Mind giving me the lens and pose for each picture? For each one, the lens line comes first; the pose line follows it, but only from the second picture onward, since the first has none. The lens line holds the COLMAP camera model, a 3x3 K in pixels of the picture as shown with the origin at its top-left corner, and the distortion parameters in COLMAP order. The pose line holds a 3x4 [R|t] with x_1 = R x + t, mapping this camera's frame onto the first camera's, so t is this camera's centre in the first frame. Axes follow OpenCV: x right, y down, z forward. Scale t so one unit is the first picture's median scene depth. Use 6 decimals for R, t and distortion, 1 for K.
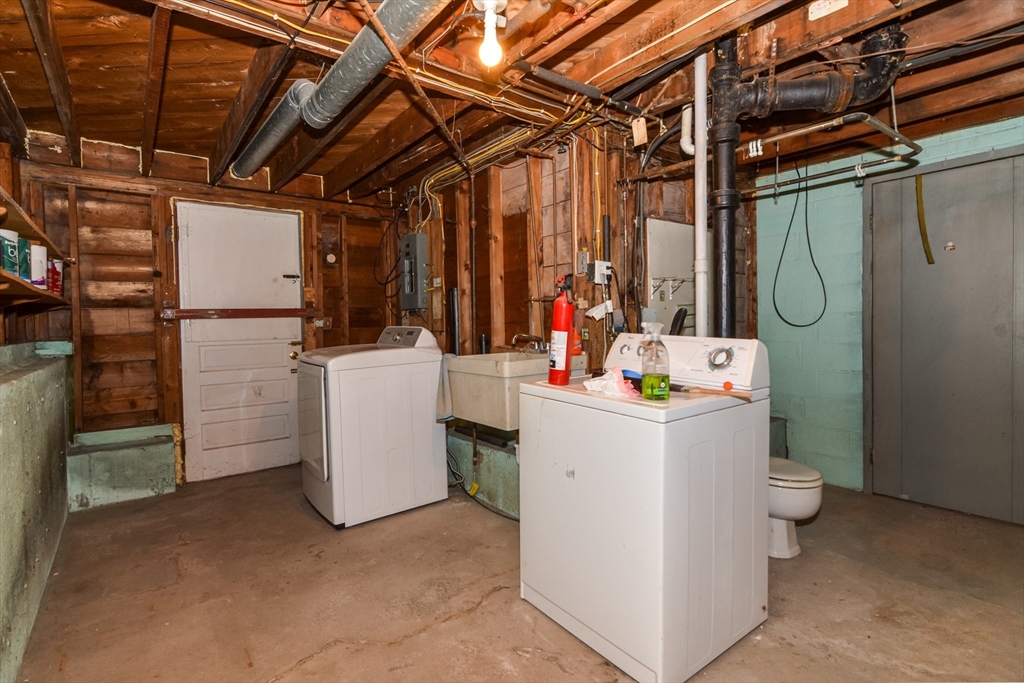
lens RADIAL K [[500.6, 0, 512.0], [0, 500.6, 341.5], [0, 0, 1]] dist [0.012140, -0.011737]
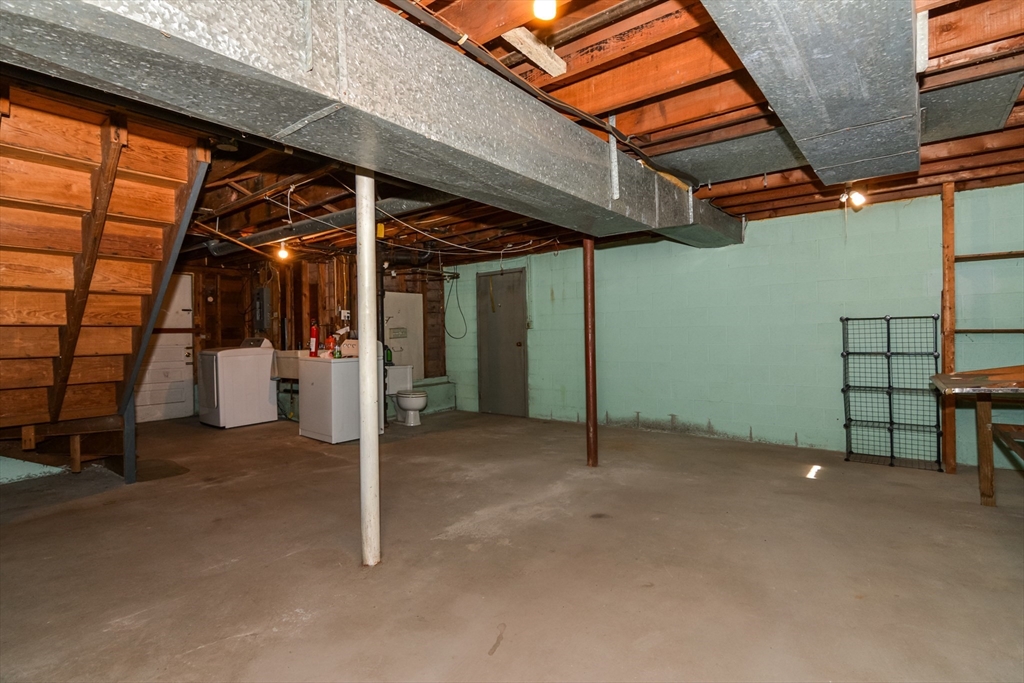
lens RADIAL K [[523.8, 0, 498.2], [0, 523.8, 340.6], [0, 0, 1]] dist [0.024860, -0.014409]
pose [[0.977249, 0.000601, 0.212093, 0.296127], [0.007442, 0.999283, -0.037124, 0.068294], [-0.211964, 0.037858, 0.976544, -1.303692]]
